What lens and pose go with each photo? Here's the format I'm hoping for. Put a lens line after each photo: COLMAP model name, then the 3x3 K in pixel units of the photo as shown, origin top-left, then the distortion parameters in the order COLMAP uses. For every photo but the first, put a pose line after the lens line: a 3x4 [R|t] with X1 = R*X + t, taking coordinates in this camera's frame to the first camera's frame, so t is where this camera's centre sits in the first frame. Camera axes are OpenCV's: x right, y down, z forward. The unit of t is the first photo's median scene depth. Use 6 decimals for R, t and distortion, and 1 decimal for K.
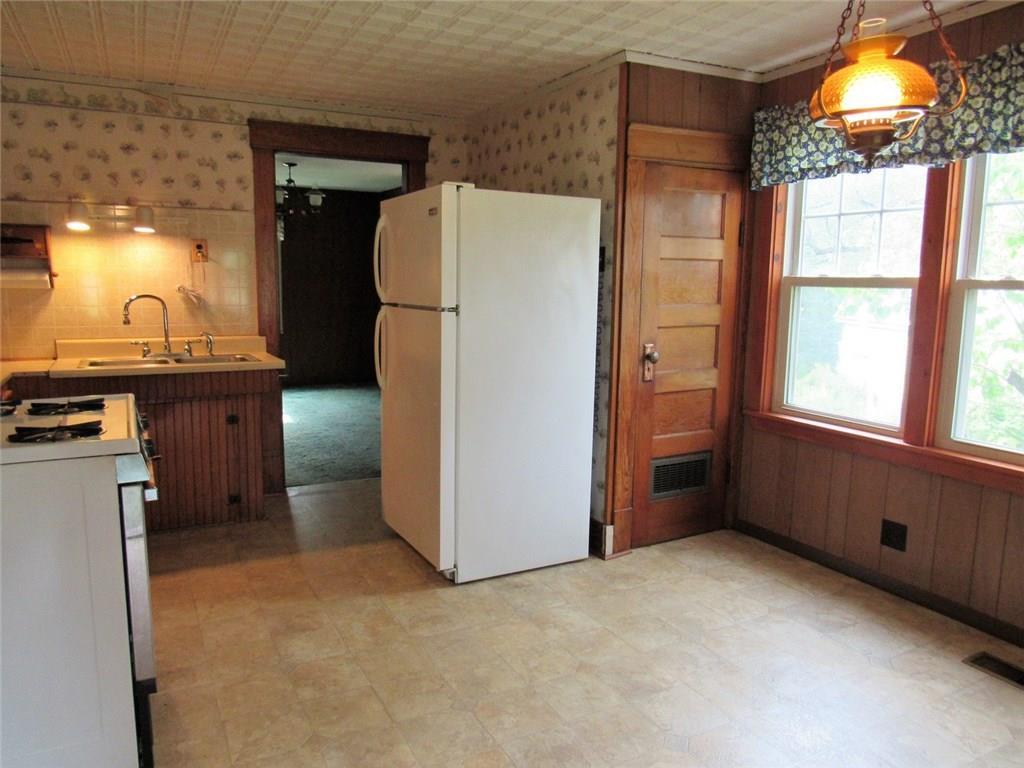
lens RADIAL K [[712.2, 0, 512.0], [0, 712.2, 384.0], [0, 0, 1]] dist [-0.021070, 0.002859]
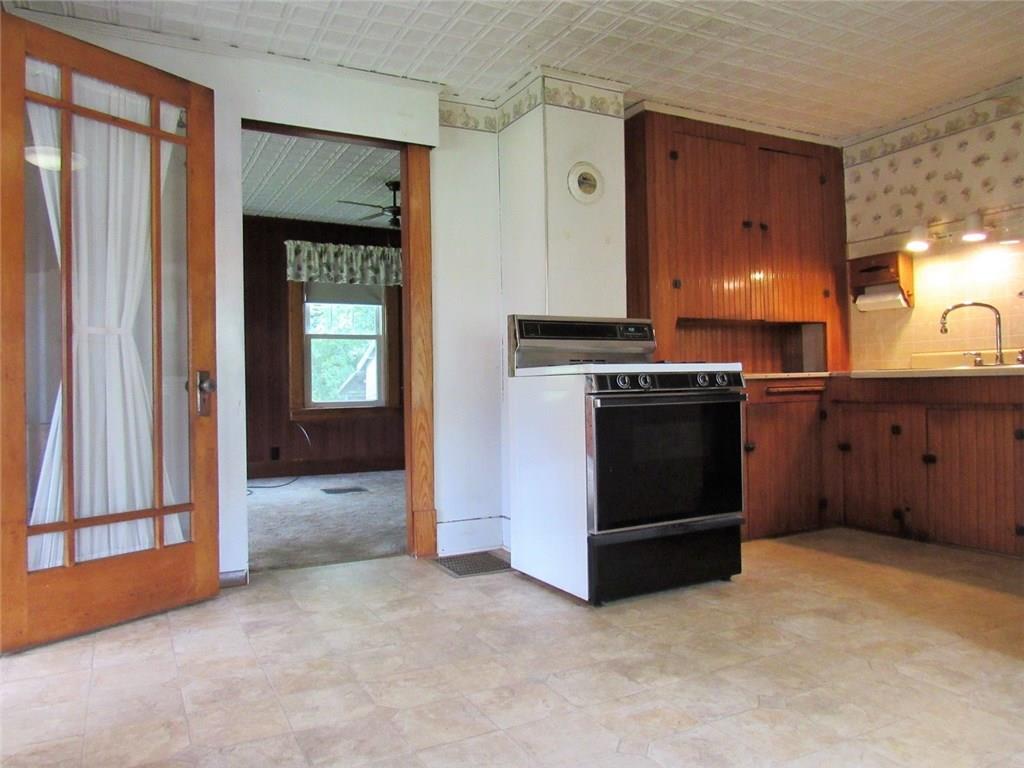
lens RADIAL K [[712.2, 0, 512.0], [0, 712.2, 384.0], [0, 0, 1]] dist [-0.021070, 0.002859]
pose [[0.017035, -0.009358, -0.999811, 0.470370], [-0.120073, 0.992700, -0.011338, 0.076480], [0.992619, 0.120244, 0.015787, 0.391326]]
